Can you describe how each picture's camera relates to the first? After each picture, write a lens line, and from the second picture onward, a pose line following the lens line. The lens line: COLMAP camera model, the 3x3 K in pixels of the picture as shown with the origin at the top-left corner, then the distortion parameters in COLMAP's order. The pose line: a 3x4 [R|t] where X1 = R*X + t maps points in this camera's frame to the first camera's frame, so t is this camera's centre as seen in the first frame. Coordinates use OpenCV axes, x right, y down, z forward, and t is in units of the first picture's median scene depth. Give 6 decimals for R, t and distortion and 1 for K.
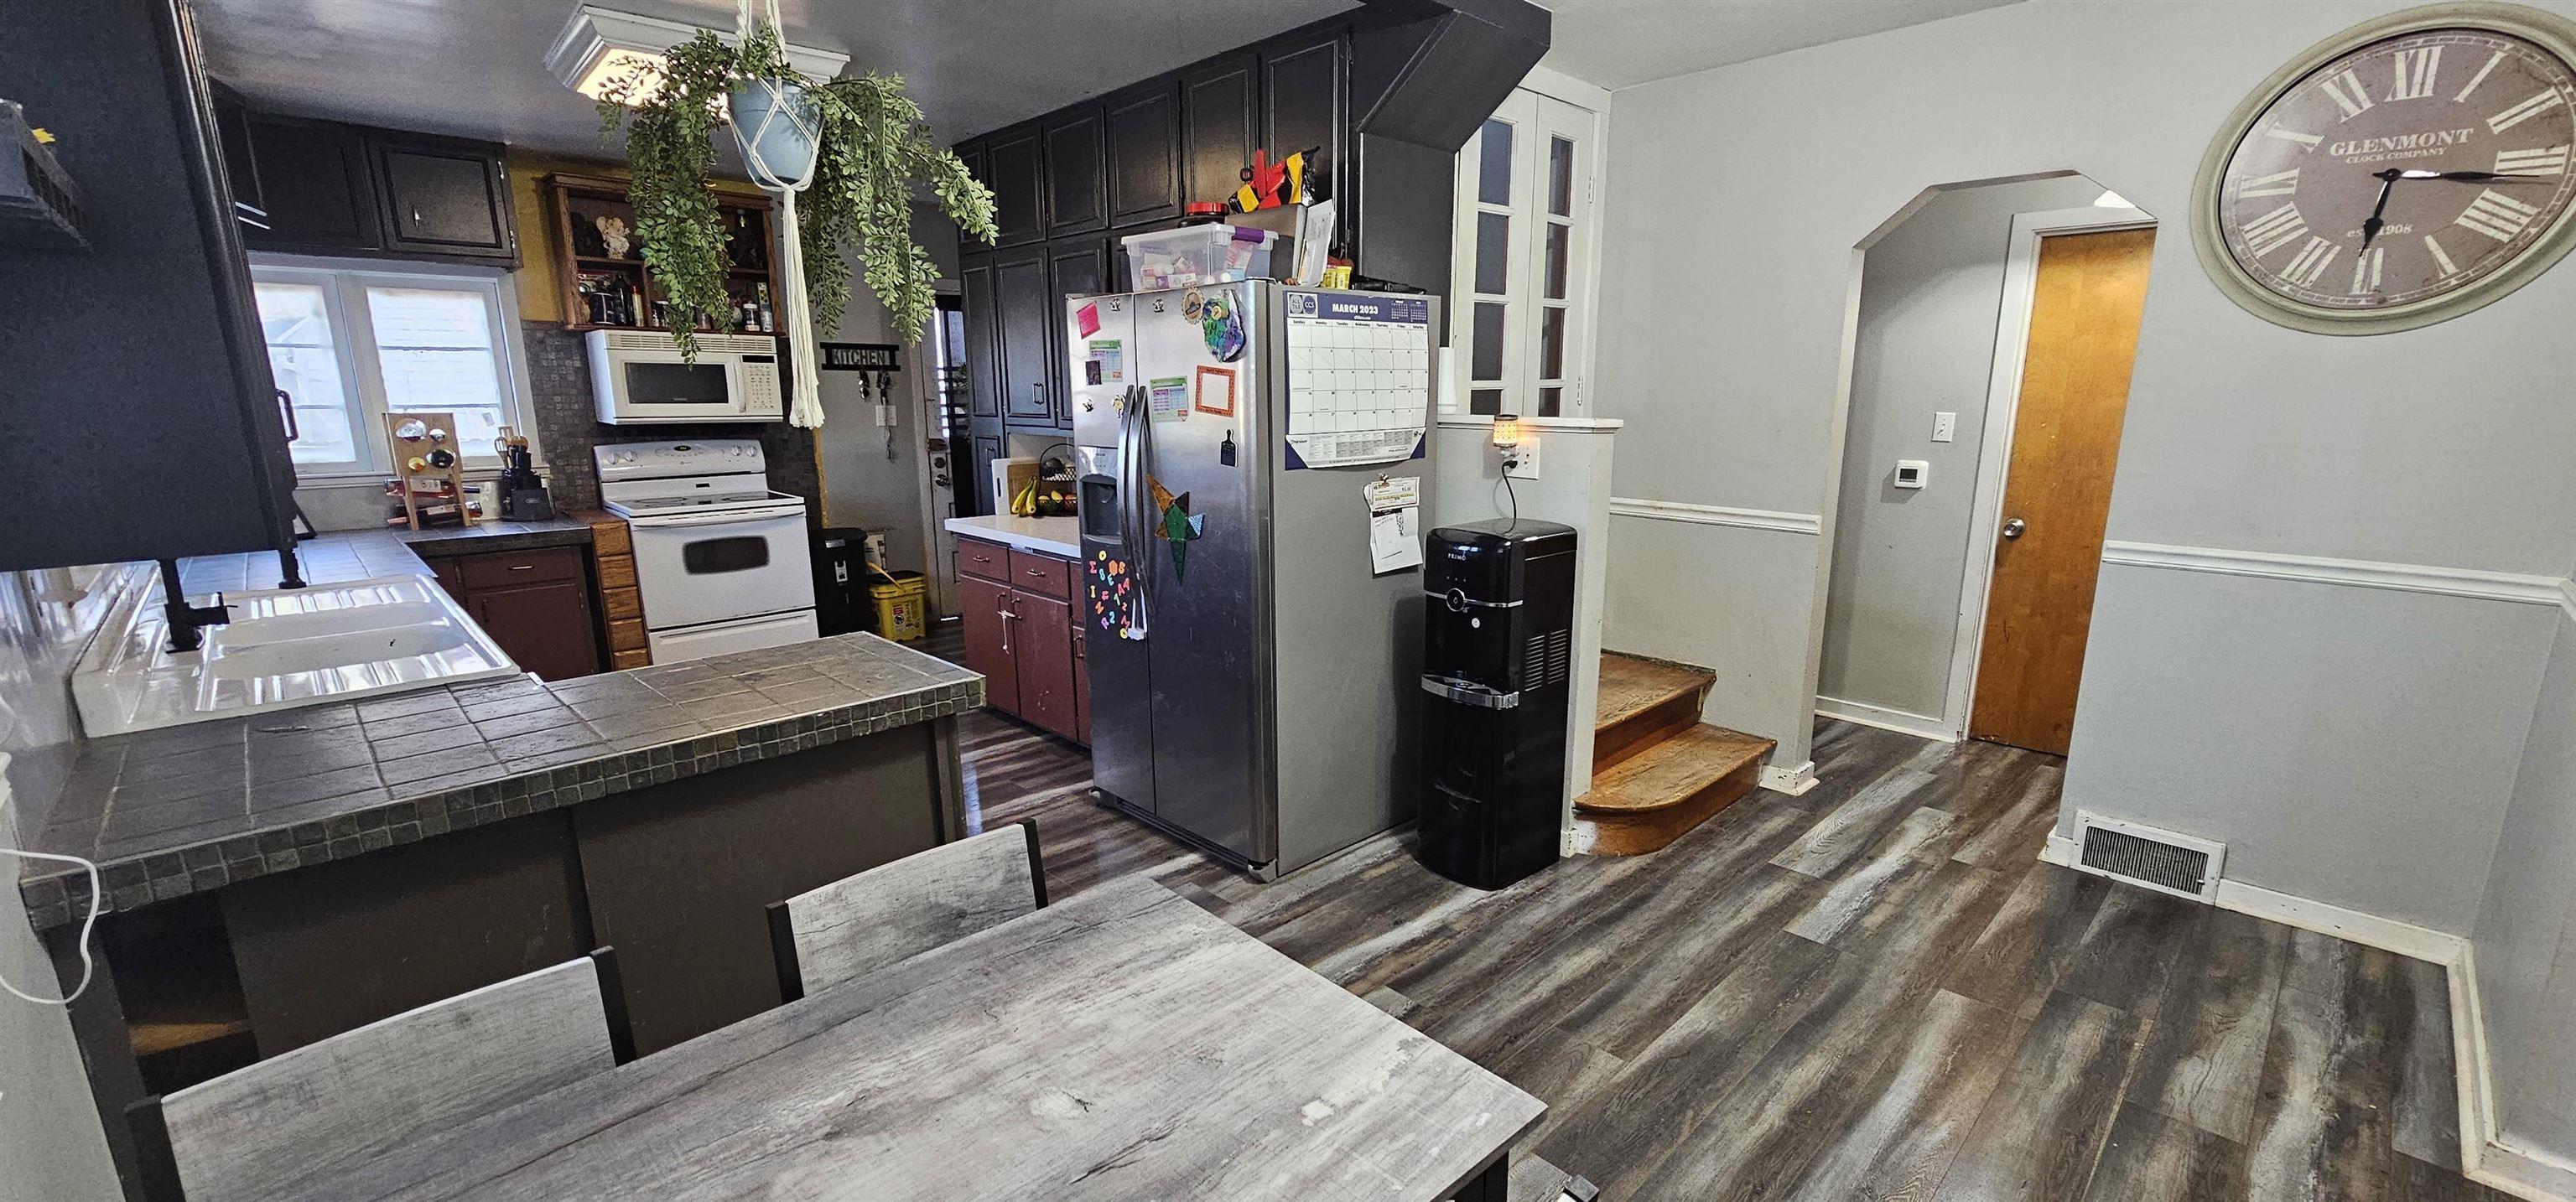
lens RADIAL K [[1049.8, 0, 1288.3], [0, 1049.8, 610.8], [0, 0, 1]] dist [-0.000528, -0.000016]
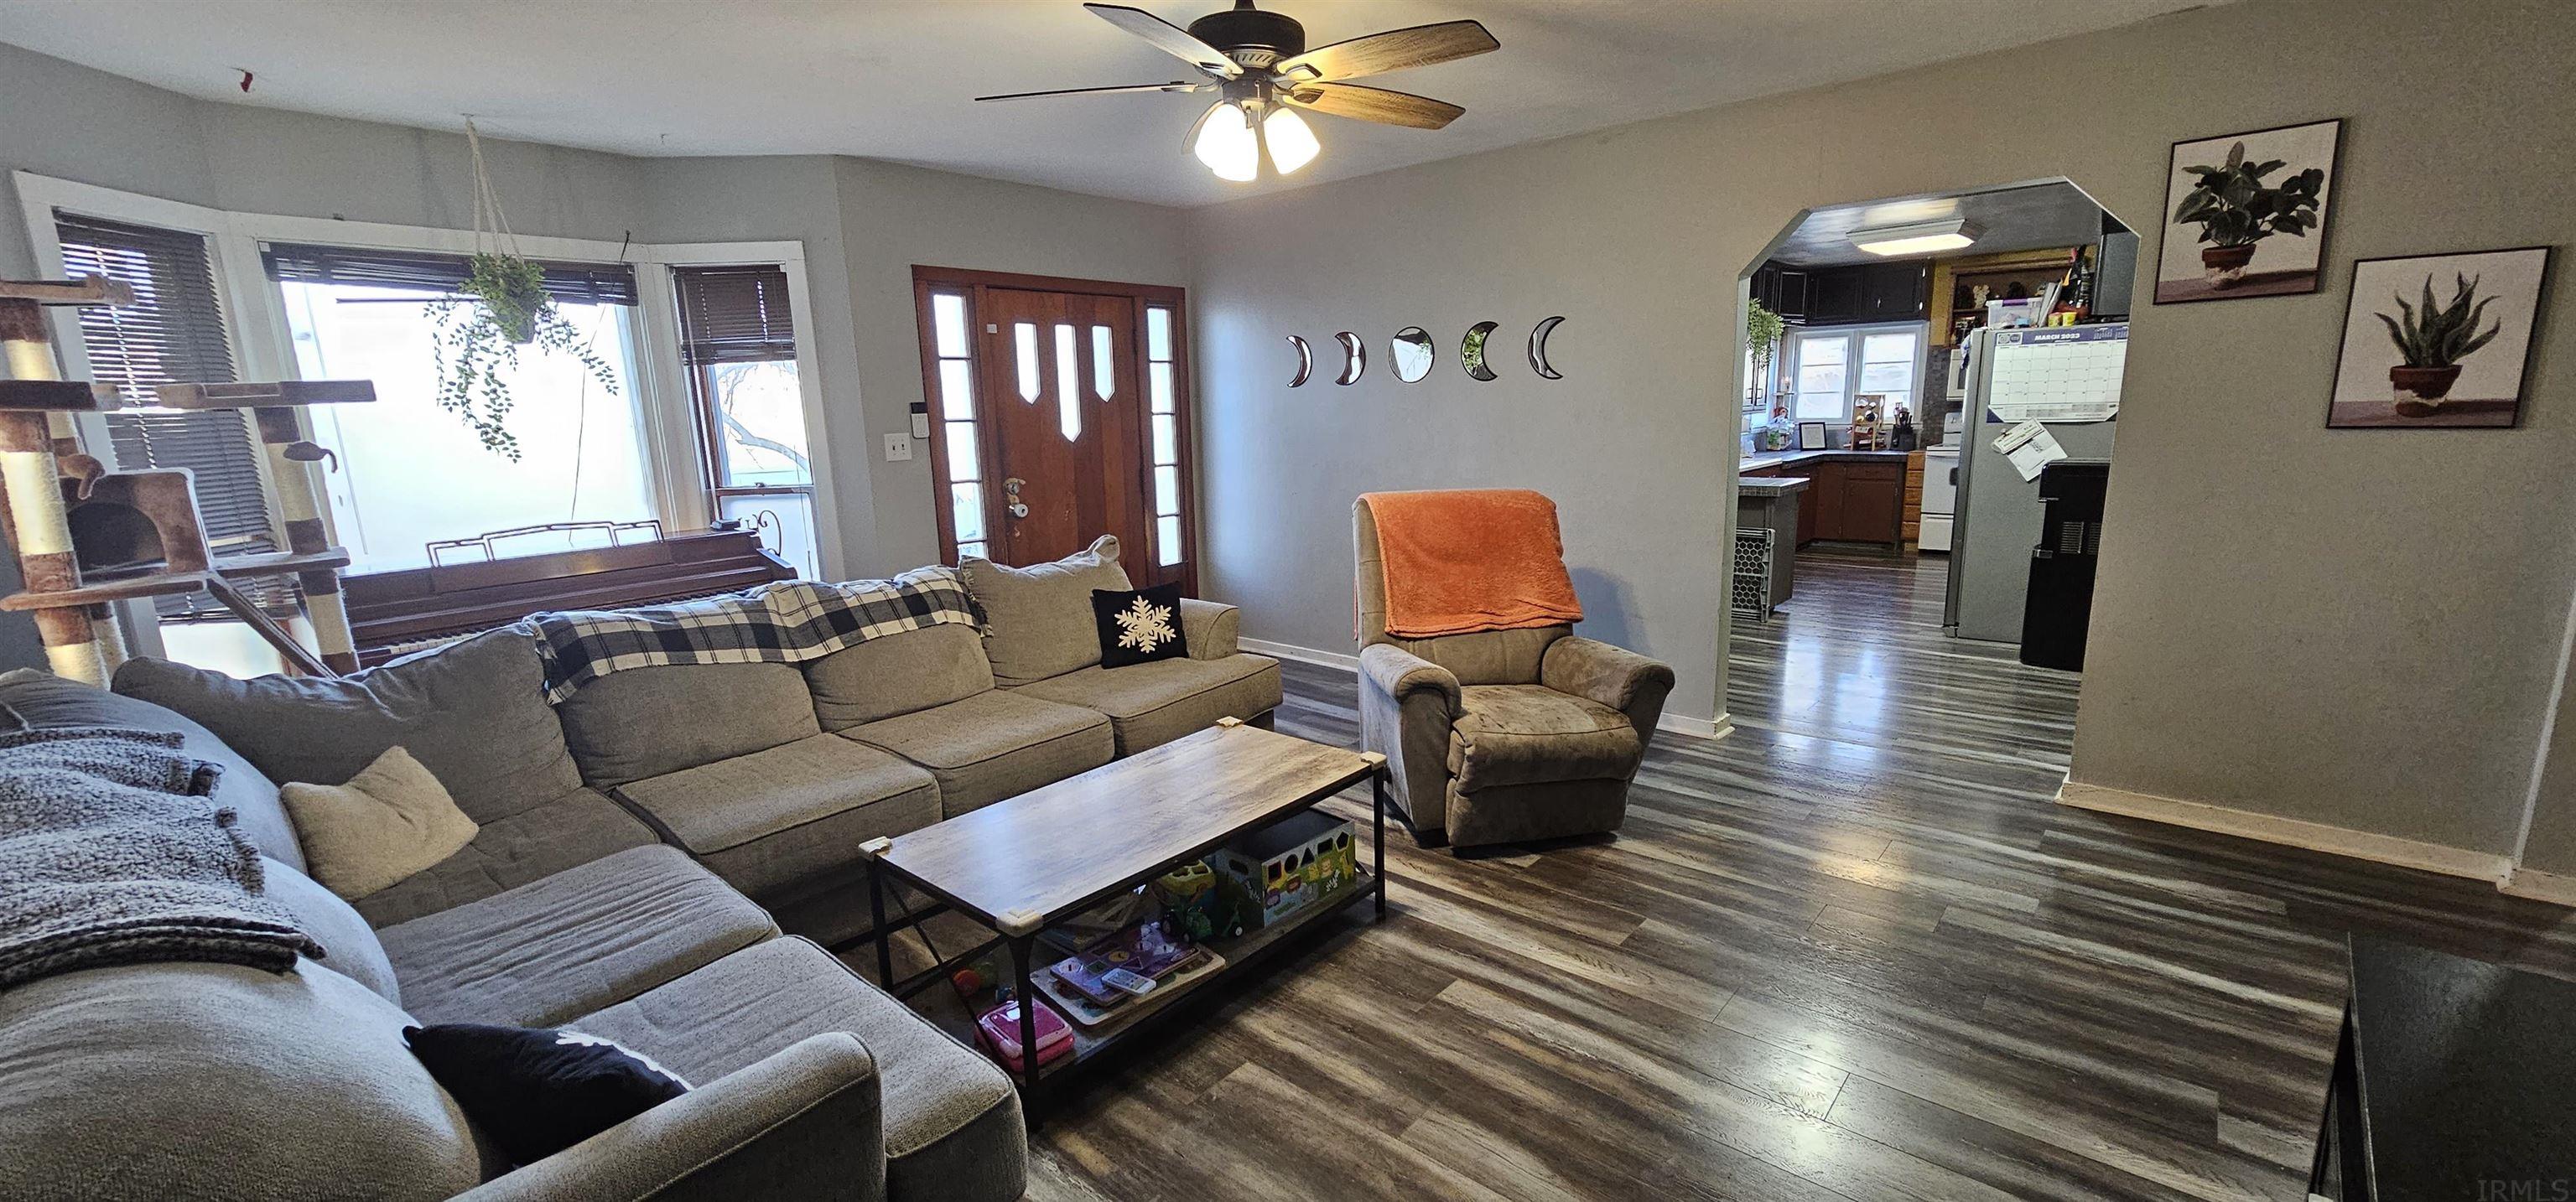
lens RADIAL K [[1049.8, 0, 1285.6], [0, 1049.8, 611.0], [0, 0, 1]] dist [-0.000528, -0.000016]
pose [[0.074544, 0.198600, -0.977242, 1.182682], [-0.181199, 0.966352, 0.182565, 0.053432], [0.980617, 0.163466, 0.108022, -0.278795]]
